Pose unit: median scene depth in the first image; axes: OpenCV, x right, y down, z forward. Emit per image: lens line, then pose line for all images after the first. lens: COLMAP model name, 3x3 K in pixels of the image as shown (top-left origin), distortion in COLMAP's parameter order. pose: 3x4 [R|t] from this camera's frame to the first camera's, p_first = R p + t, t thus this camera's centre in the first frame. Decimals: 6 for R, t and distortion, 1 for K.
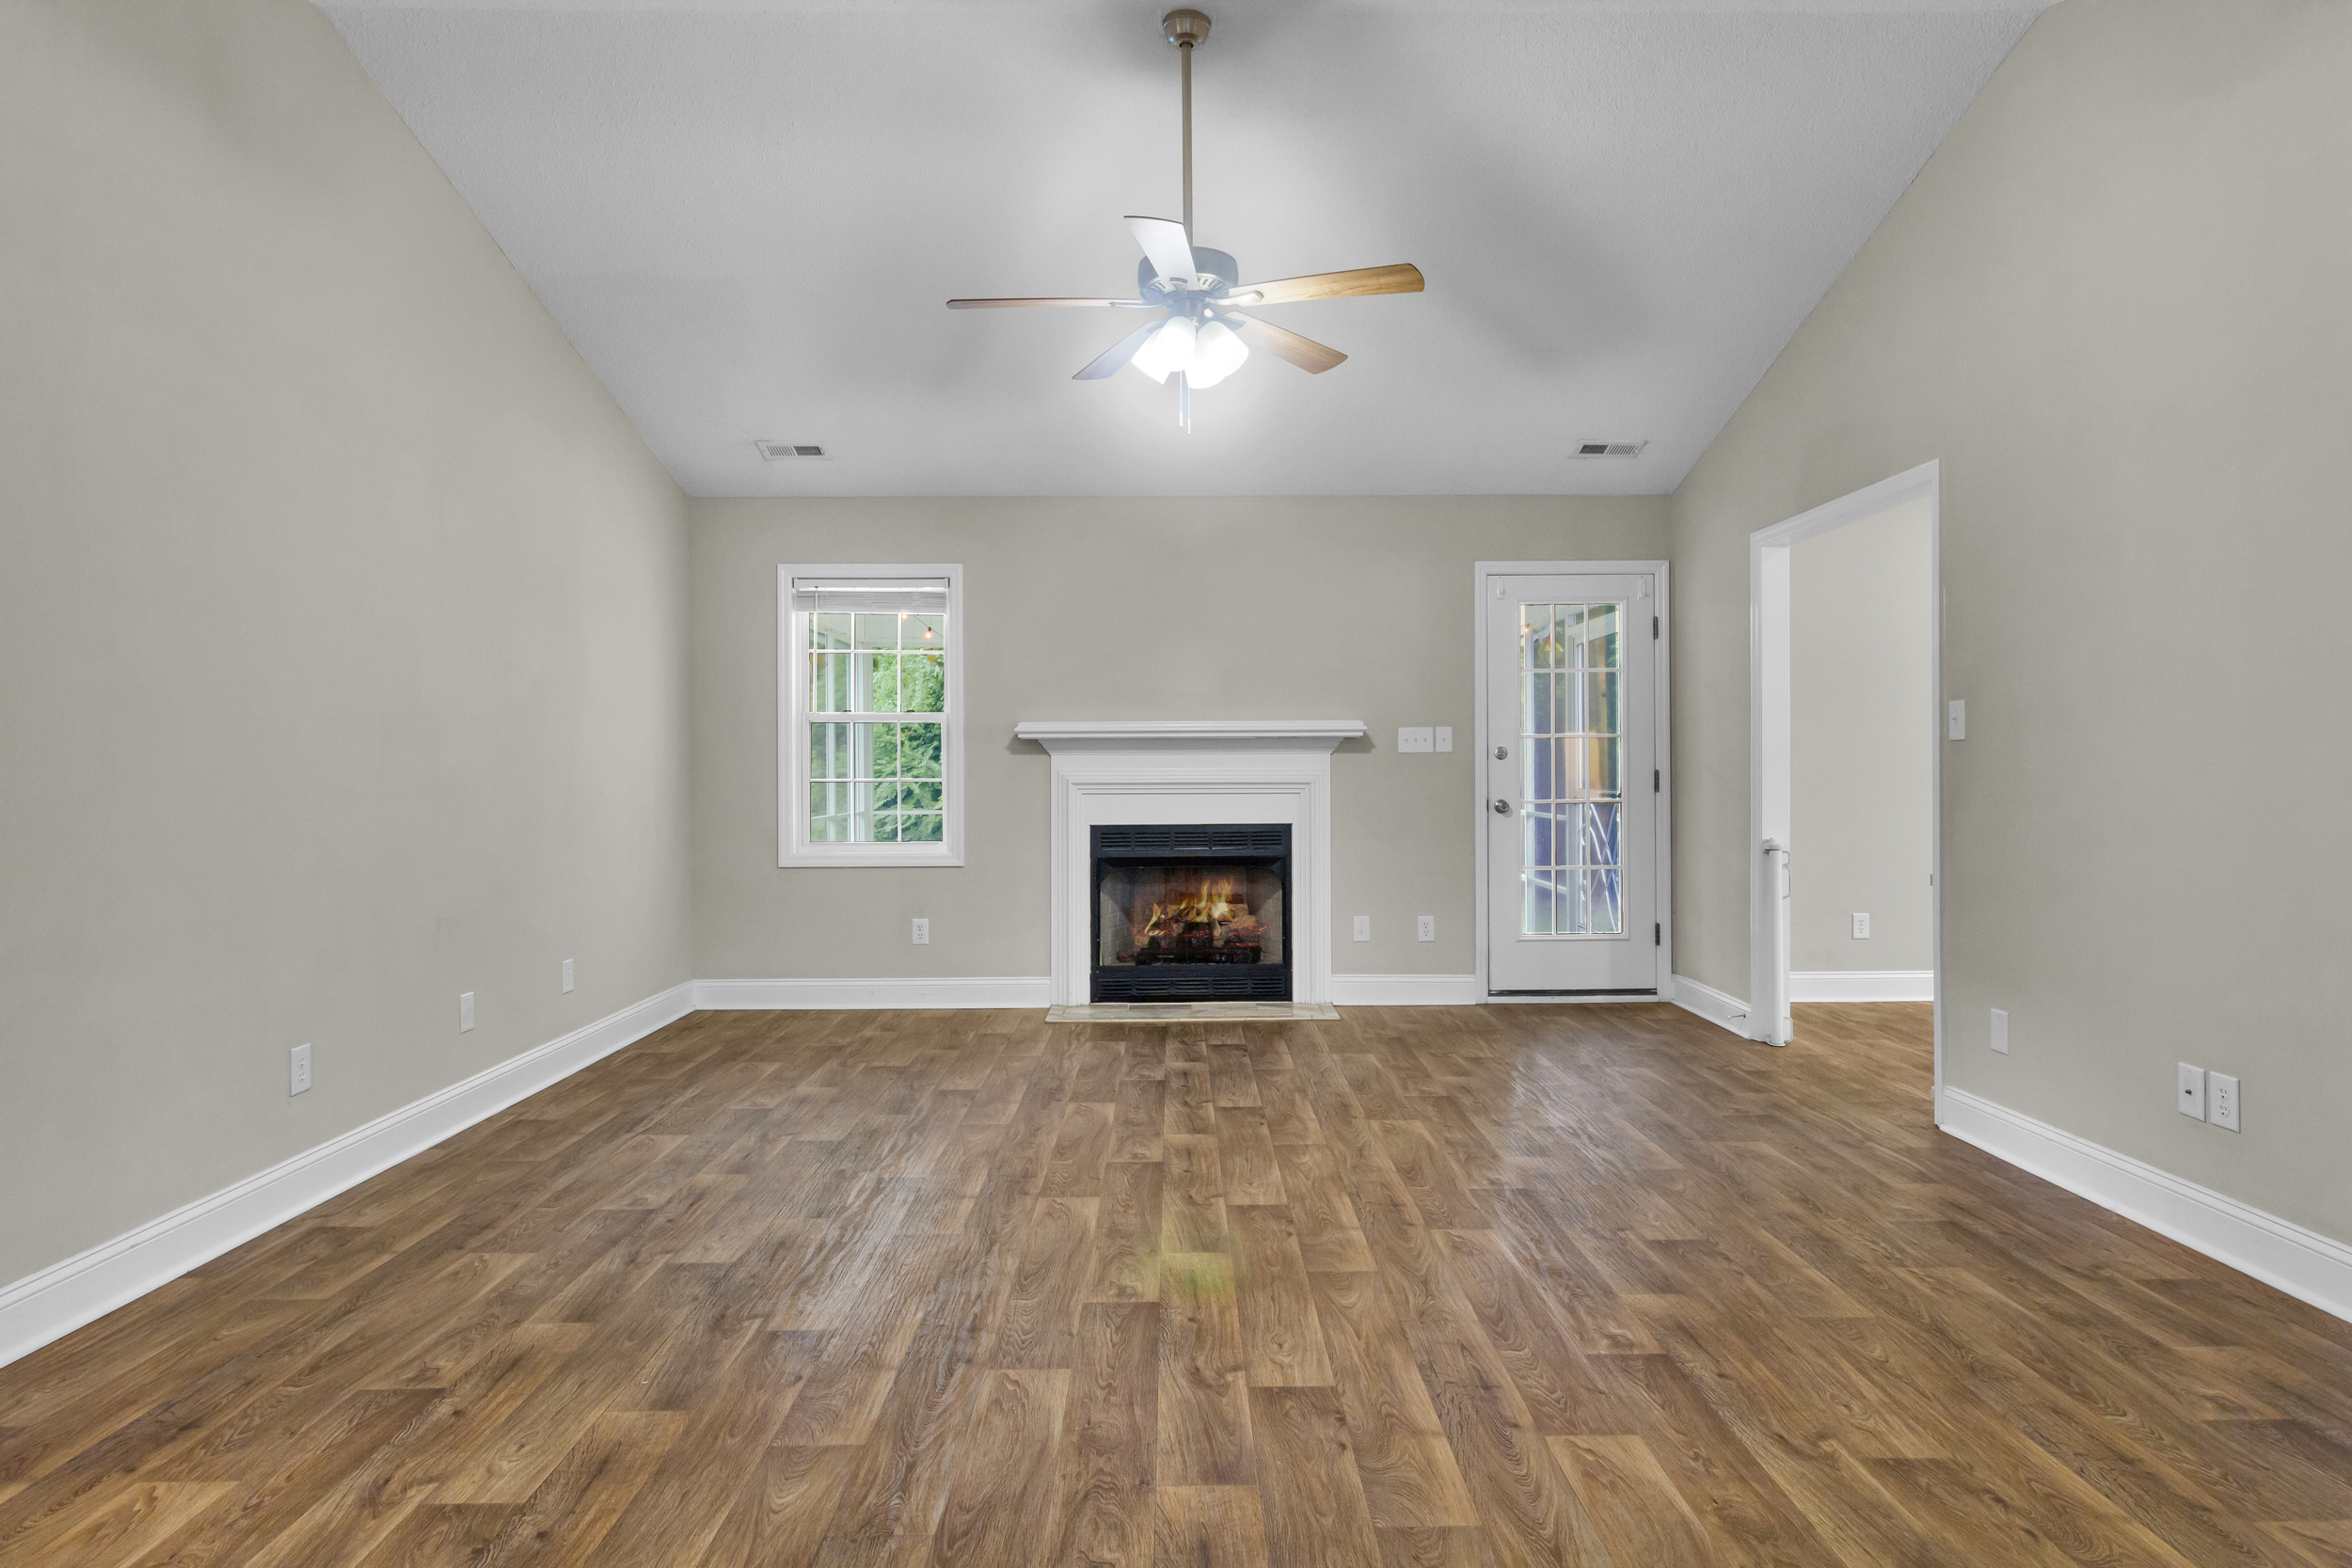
lens RADIAL K [[1294.5, 0, 1176.6], [0, 1294.5, 754.6], [0, 0, 1]] dist [0.000650, 0.000847]
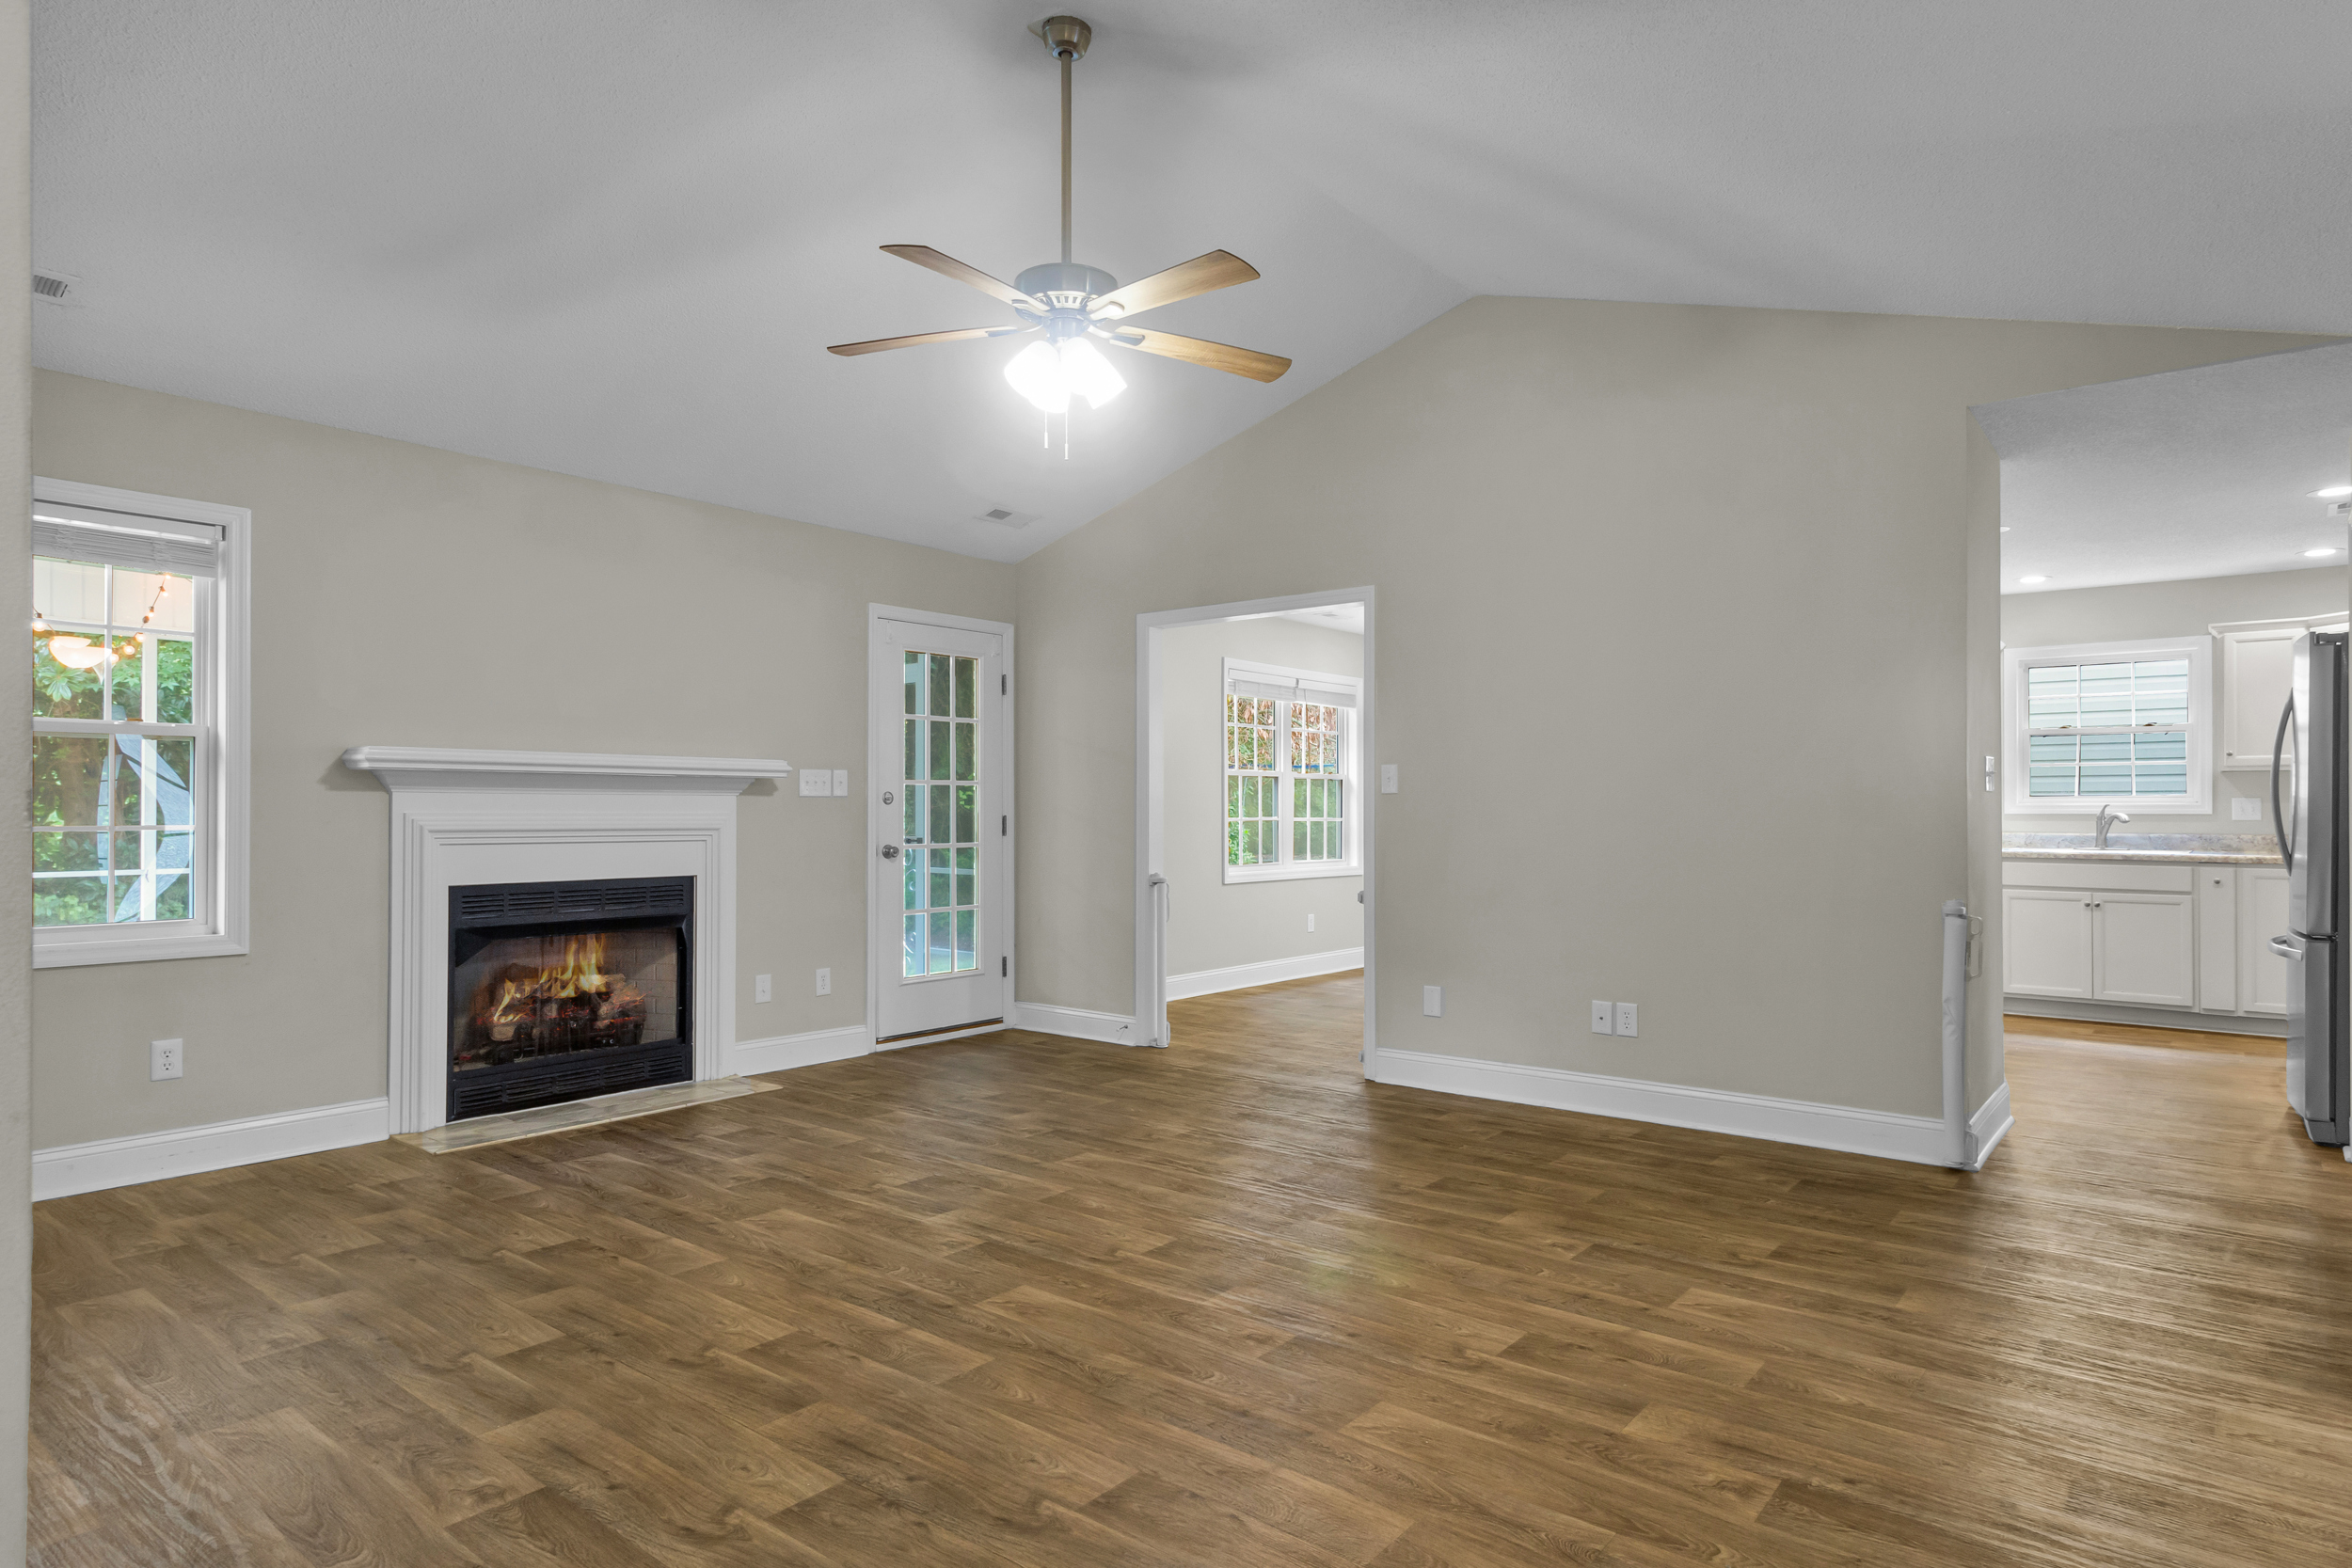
lens RADIAL K [[1318.7, 0, 1176.0], [0, 1318.7, 784.0], [0, 0, 1]] dist [-0.000609, -0.000087]
pose [[0.632256, 0.022349, 0.774437, -0.397441], [-0.011407, 0.999744, -0.019538, 0.005443], [-0.774675, 0.003519, 0.632350, 0.188388]]
